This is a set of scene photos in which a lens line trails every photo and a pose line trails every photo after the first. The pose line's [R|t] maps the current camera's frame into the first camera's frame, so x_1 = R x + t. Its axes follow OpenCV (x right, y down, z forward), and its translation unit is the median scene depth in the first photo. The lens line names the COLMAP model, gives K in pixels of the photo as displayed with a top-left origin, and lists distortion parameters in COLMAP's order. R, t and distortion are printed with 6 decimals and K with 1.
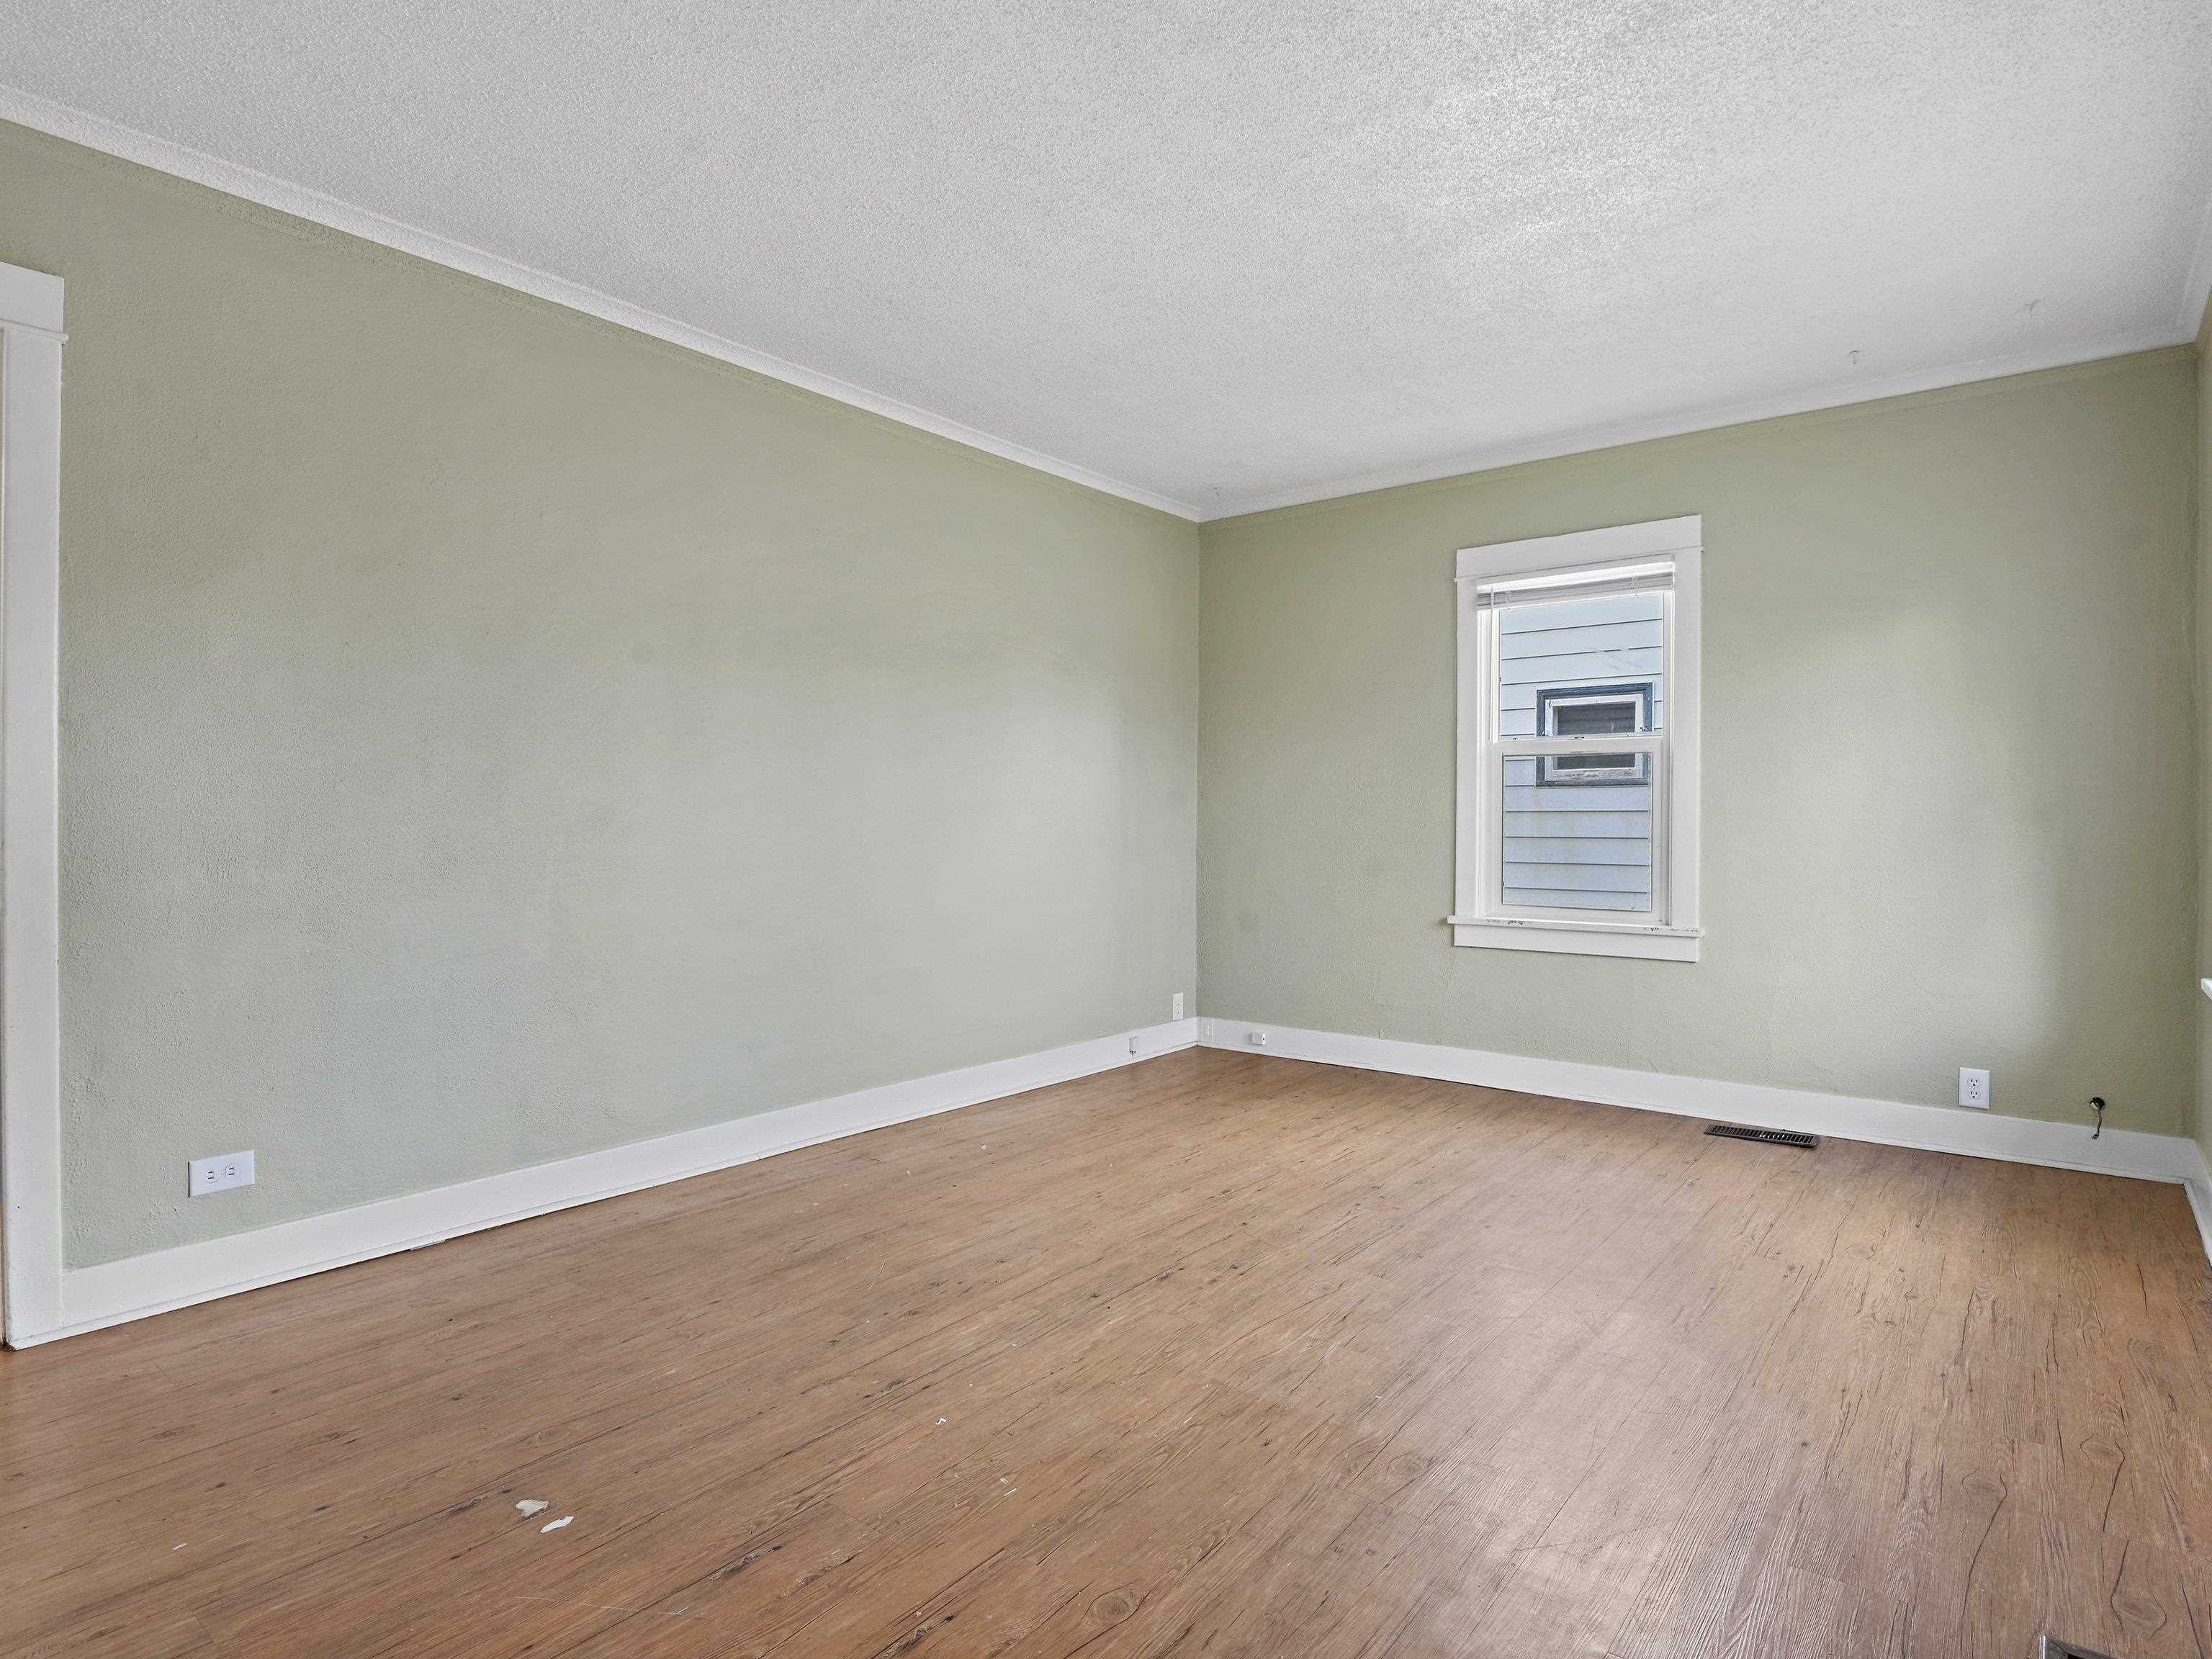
lens RADIAL K [[1170.8, 0, 1095.8], [0, 1170.8, 825.3], [0, 0, 1]] dist [-0.021012, -0.001674]
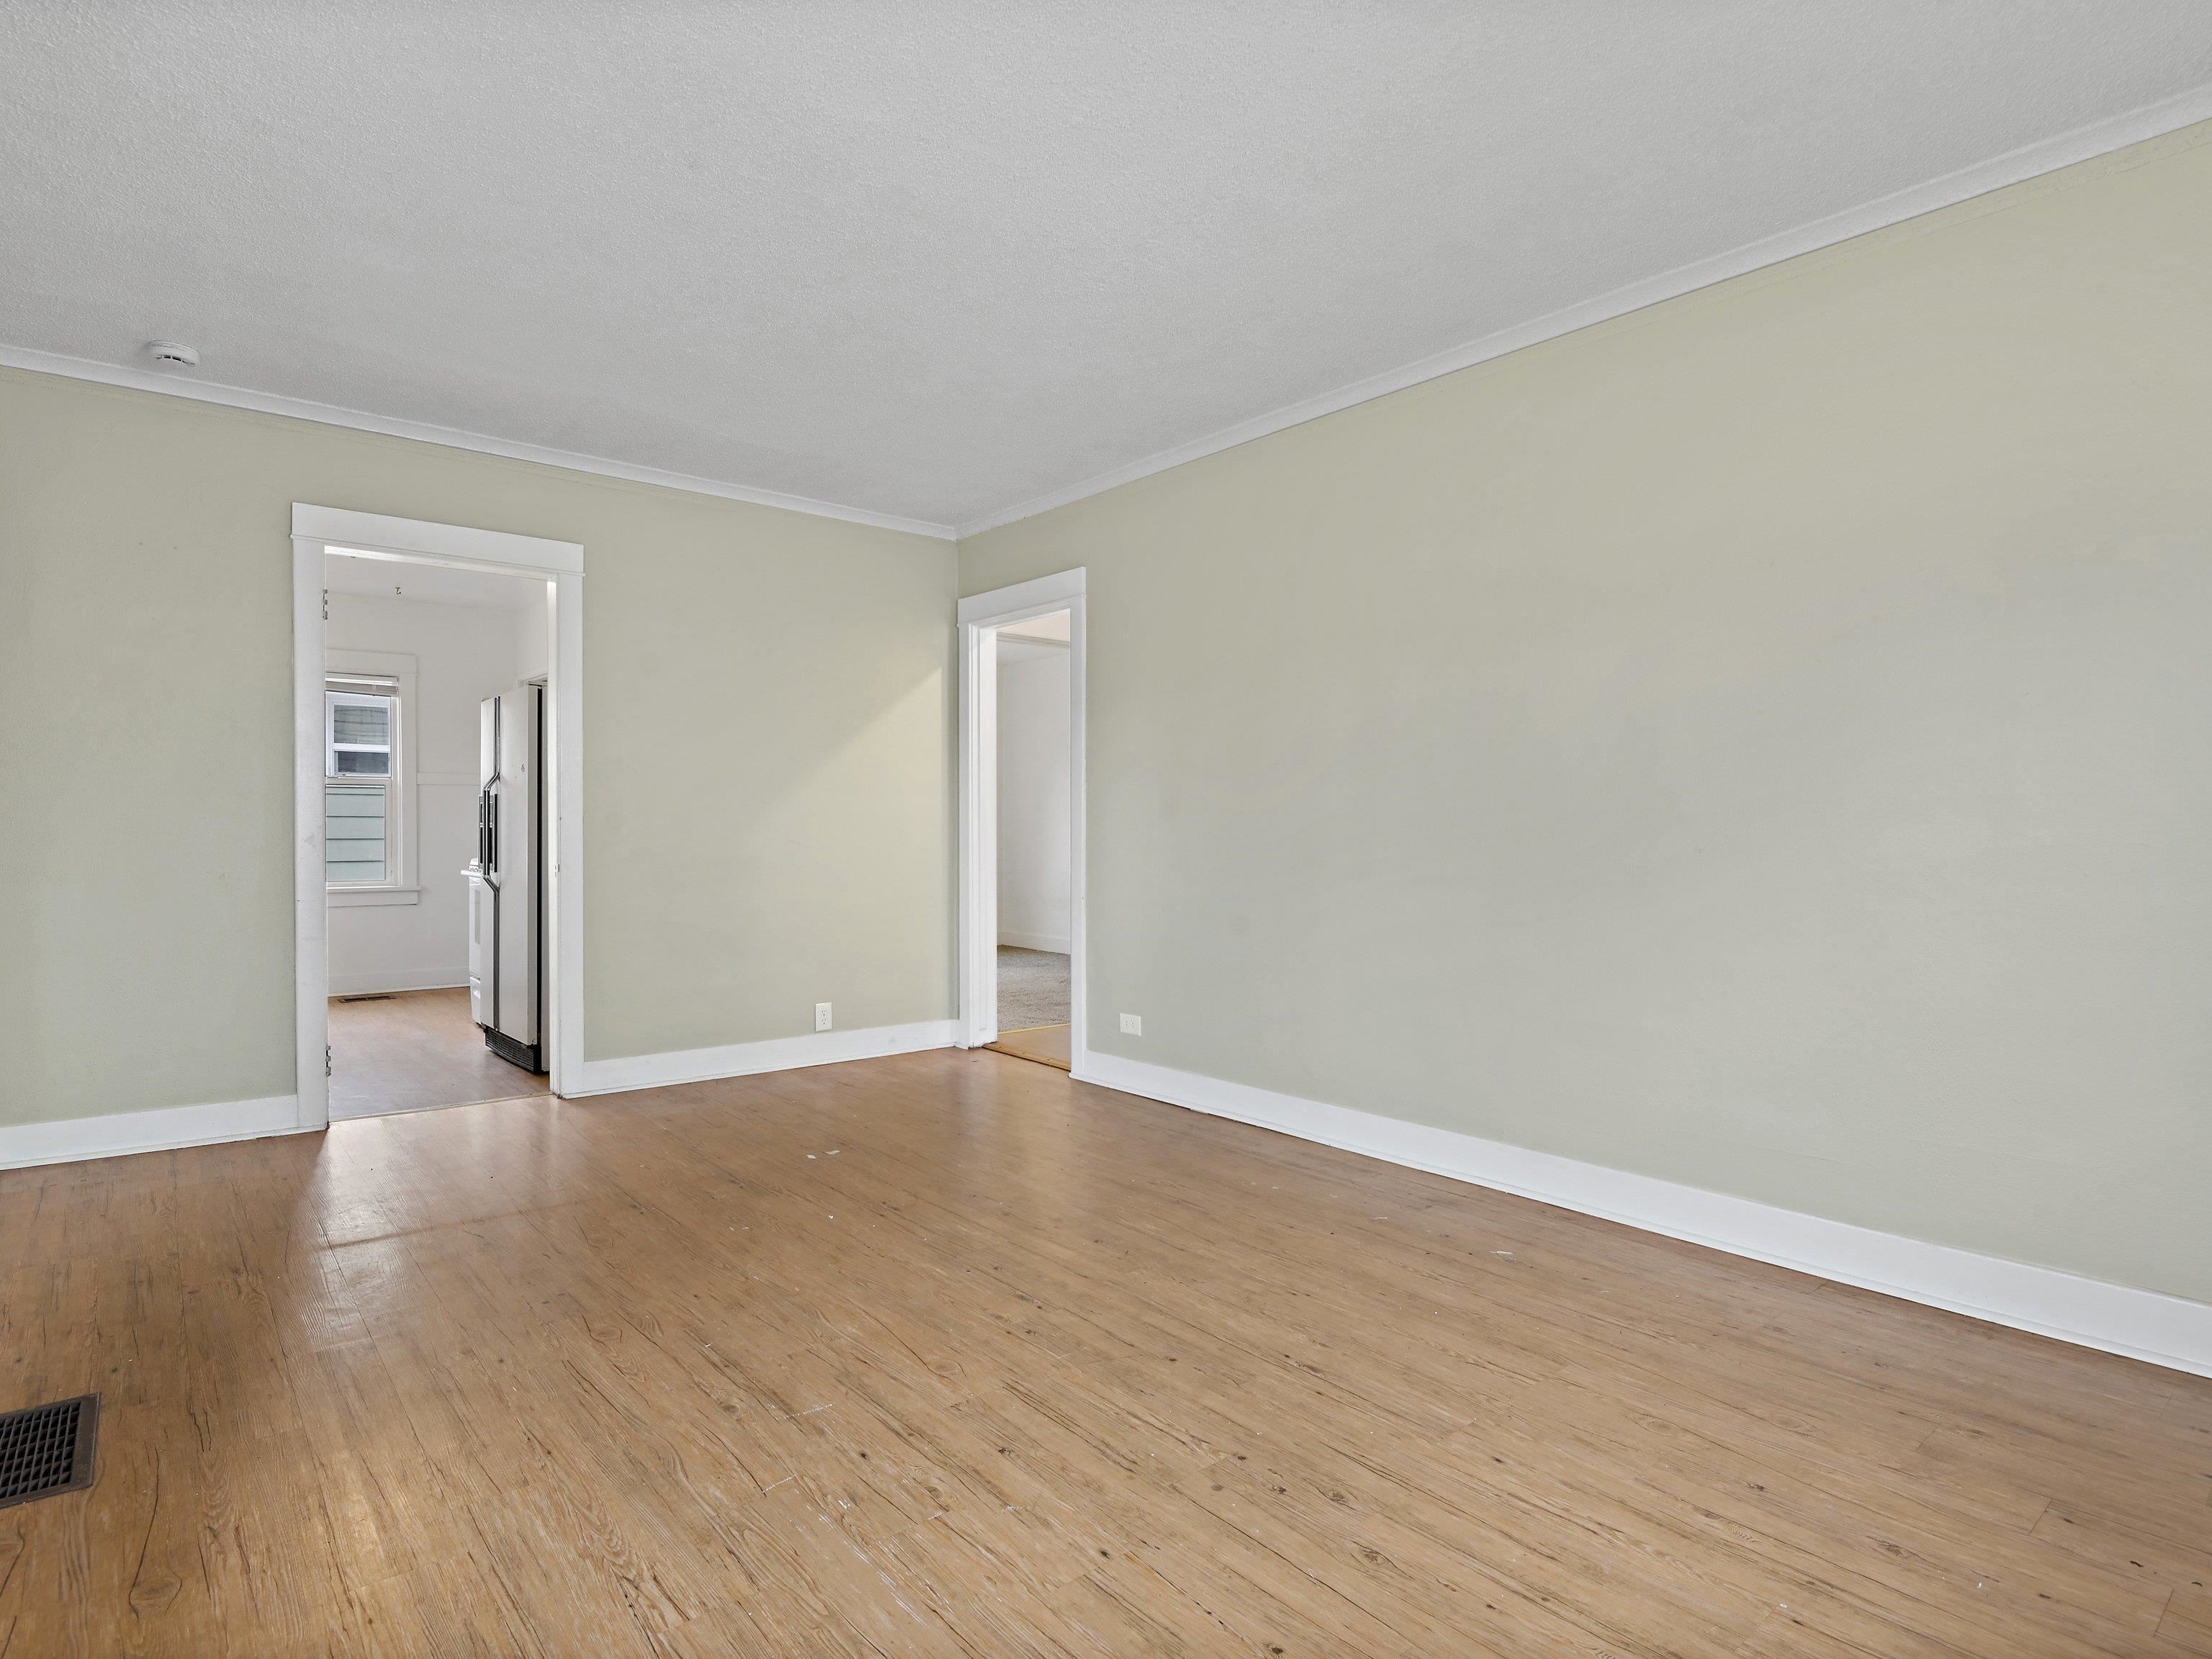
lens RADIAL K [[1170.8, 0, 1095.8], [0, 1170.8, 825.3], [0, 0, 1]] dist [-0.021012, -0.001674]
pose [[-0.189513, -0.003926, -0.981870, 0.856918], [-0.009830, 0.999949, -0.002101, -0.000827], [0.981829, 0.009253, -0.189542, 1.067977]]
